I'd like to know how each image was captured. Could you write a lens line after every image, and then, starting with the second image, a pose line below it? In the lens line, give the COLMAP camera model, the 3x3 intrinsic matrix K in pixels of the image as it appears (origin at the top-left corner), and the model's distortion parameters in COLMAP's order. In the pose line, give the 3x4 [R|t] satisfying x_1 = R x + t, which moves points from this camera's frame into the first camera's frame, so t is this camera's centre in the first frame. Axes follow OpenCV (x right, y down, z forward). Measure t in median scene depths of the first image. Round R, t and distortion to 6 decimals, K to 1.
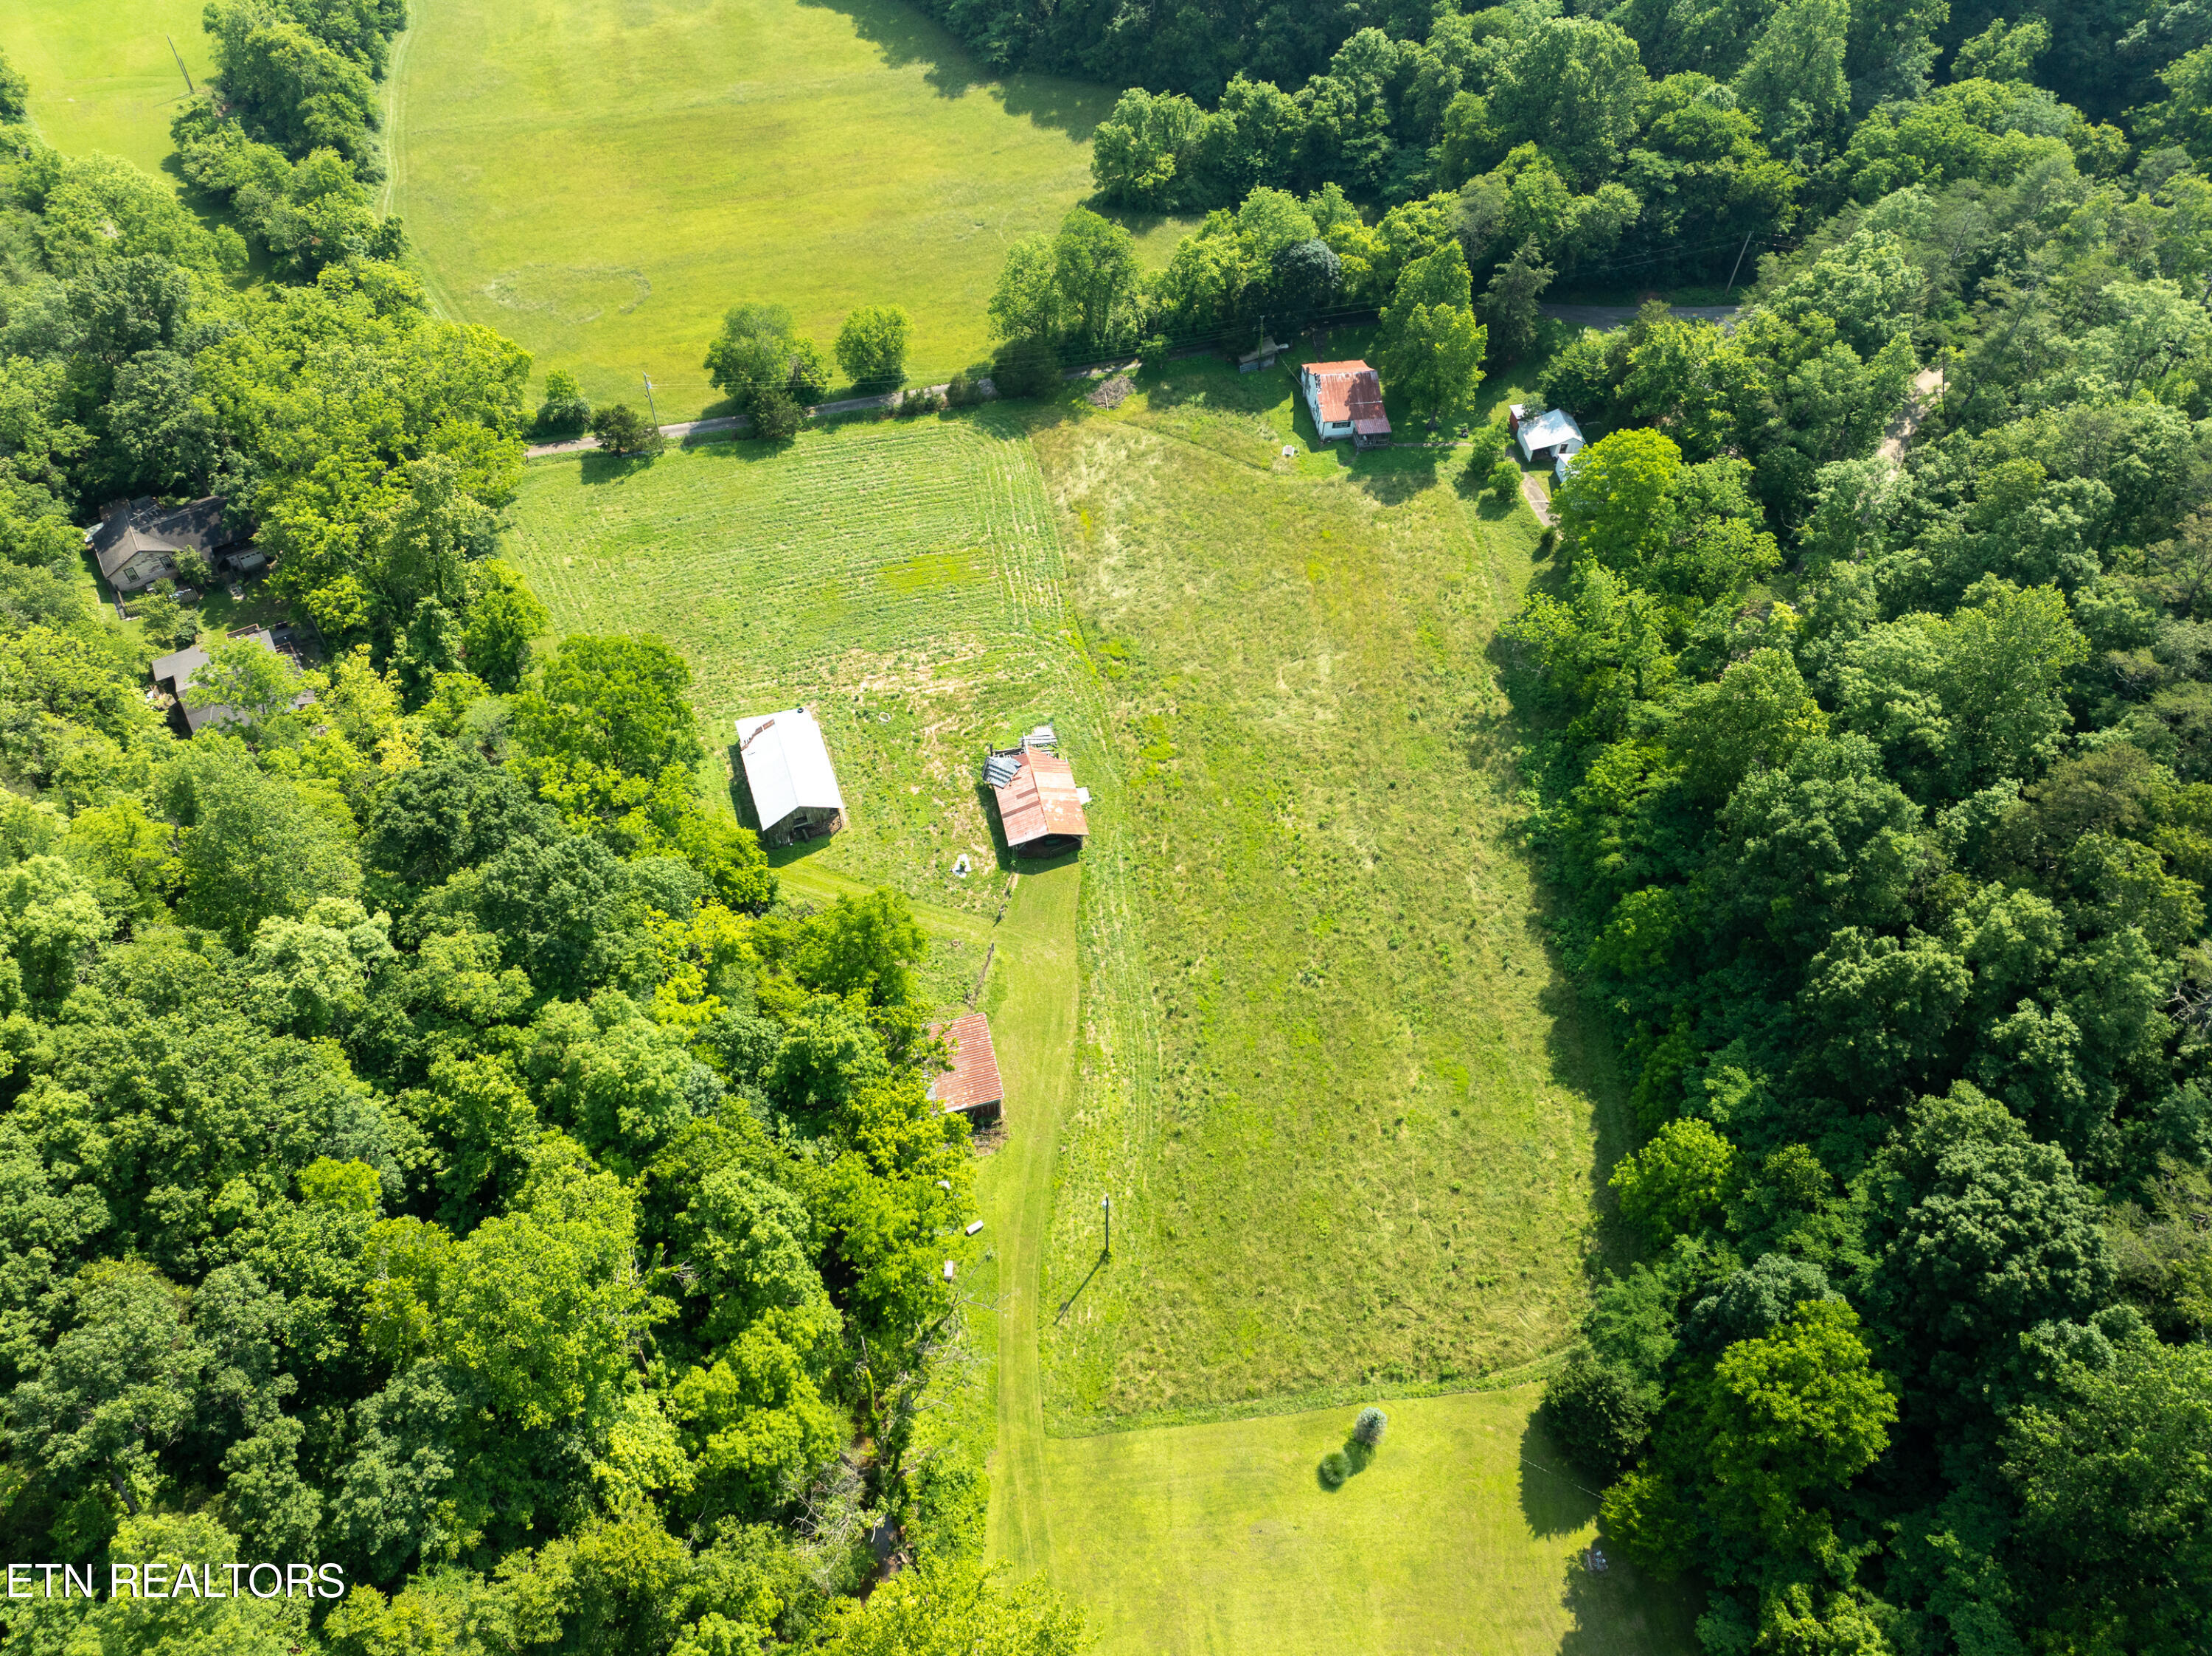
lens RADIAL K [[1550.9, 0, 1113.0], [0, 1550.9, 830.3], [0, 0, 1]] dist [-0.038476, 0.003971]
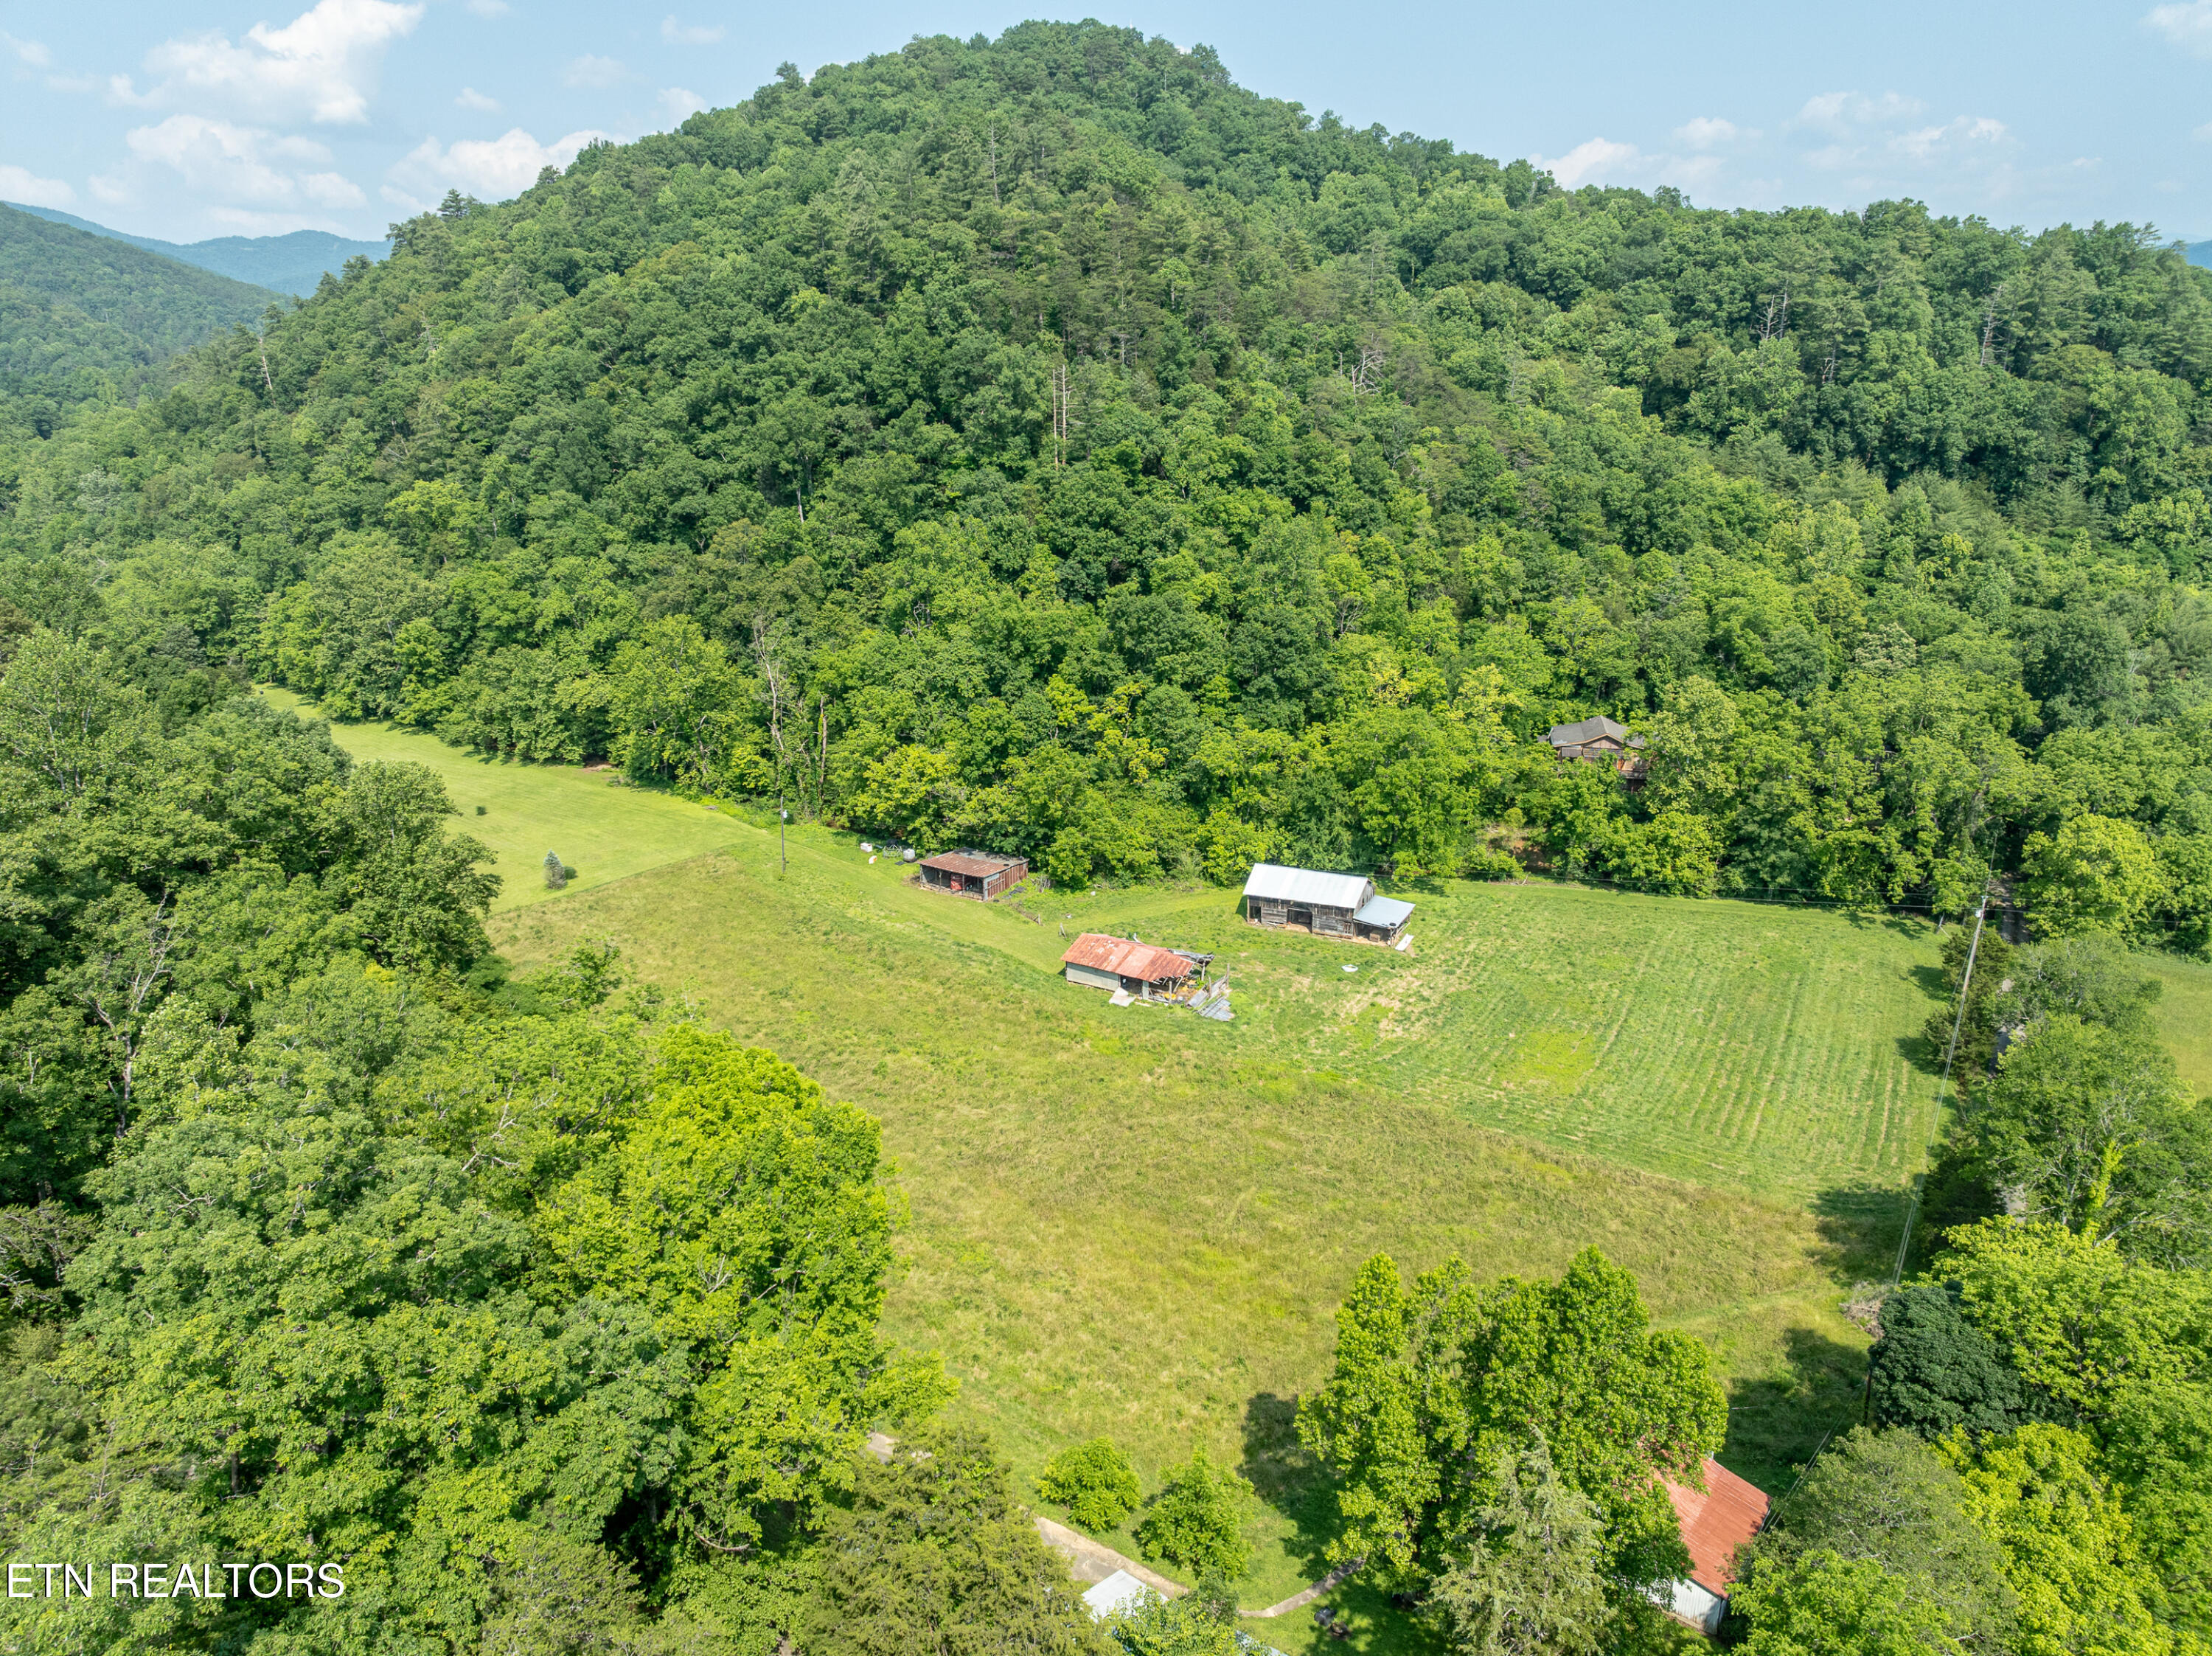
lens RADIAL K [[1550.9, 0, 1113.0], [0, 1550.9, 830.3], [0, 0, 1]] dist [-0.038476, 0.003971]
pose [[-0.702251, 0.199077, -0.683529, 0.495127], [-0.551044, 0.455915, 0.698922, -0.591082], [0.450770, 0.867473, -0.210467, 0.923359]]
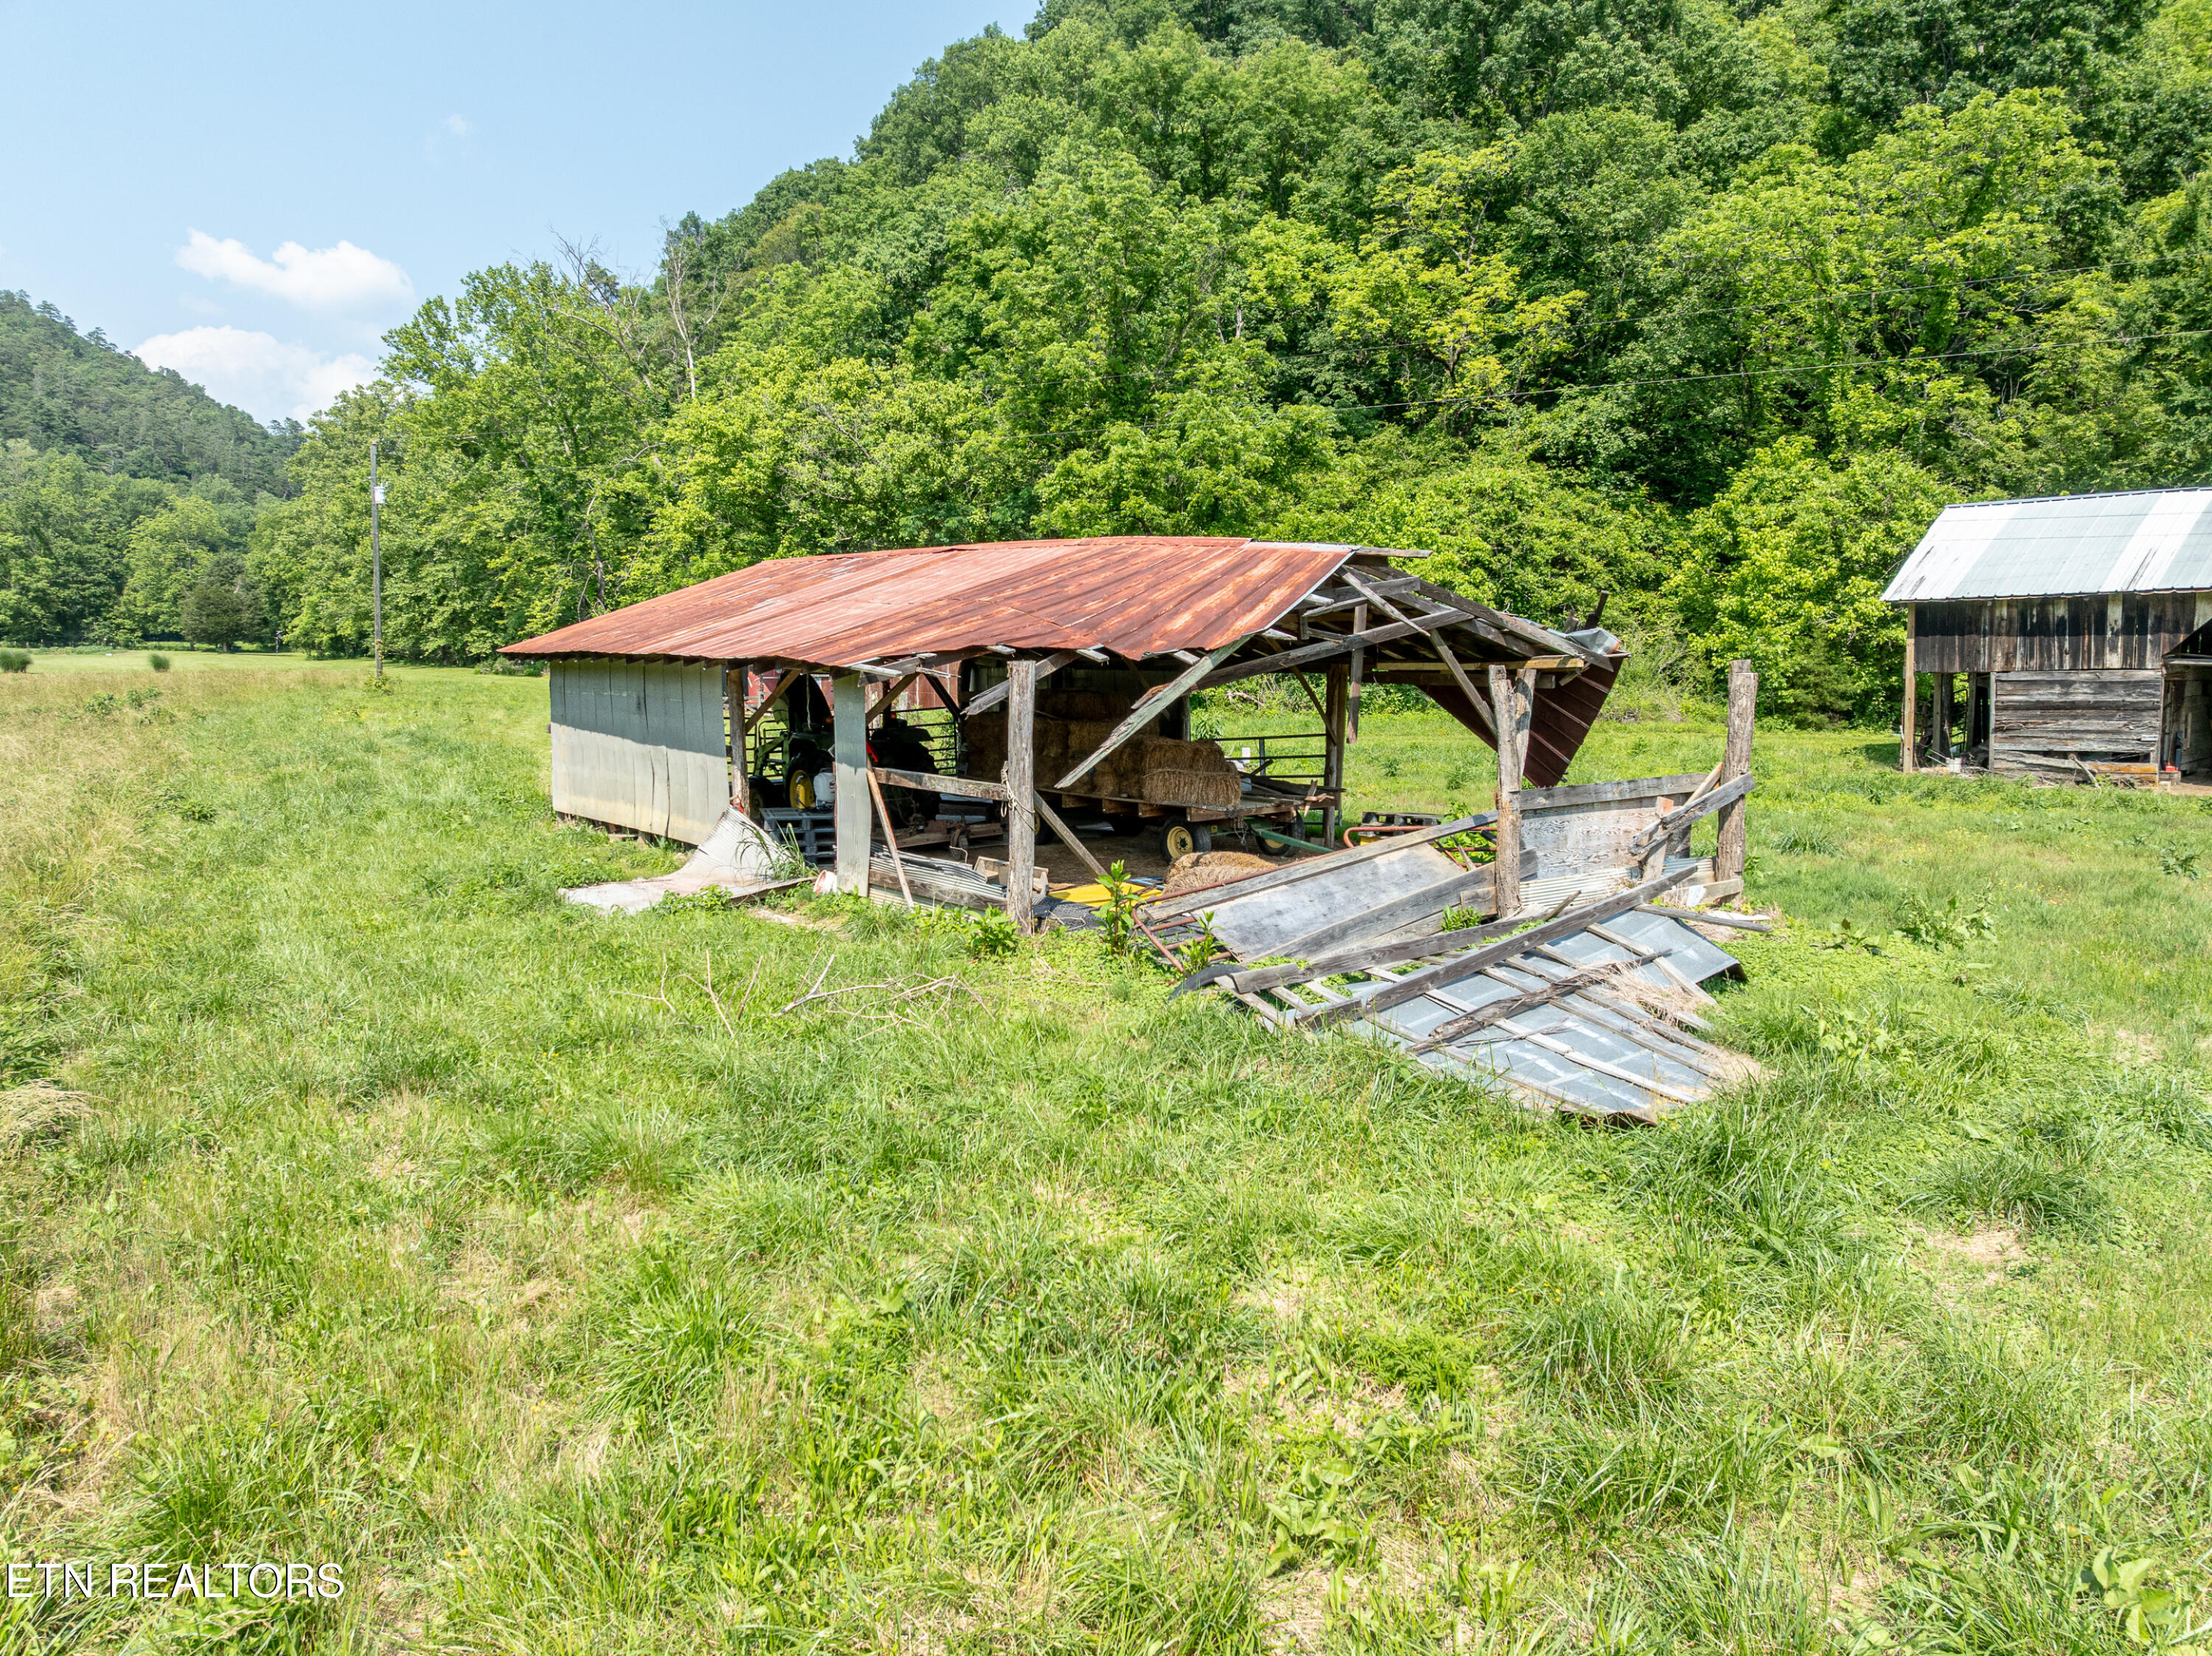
lens RADIAL K [[1550.9, 0, 1113.0], [0, 1550.9, 830.3], [0, 0, 1]] dist [-0.038476, 0.003971]
pose [[-0.911564, 0.037709, -0.409424, 0.000609], [-0.320710, 0.557909, 0.765430, -0.095839], [0.257285, 0.829045, -0.496476, 0.882523]]
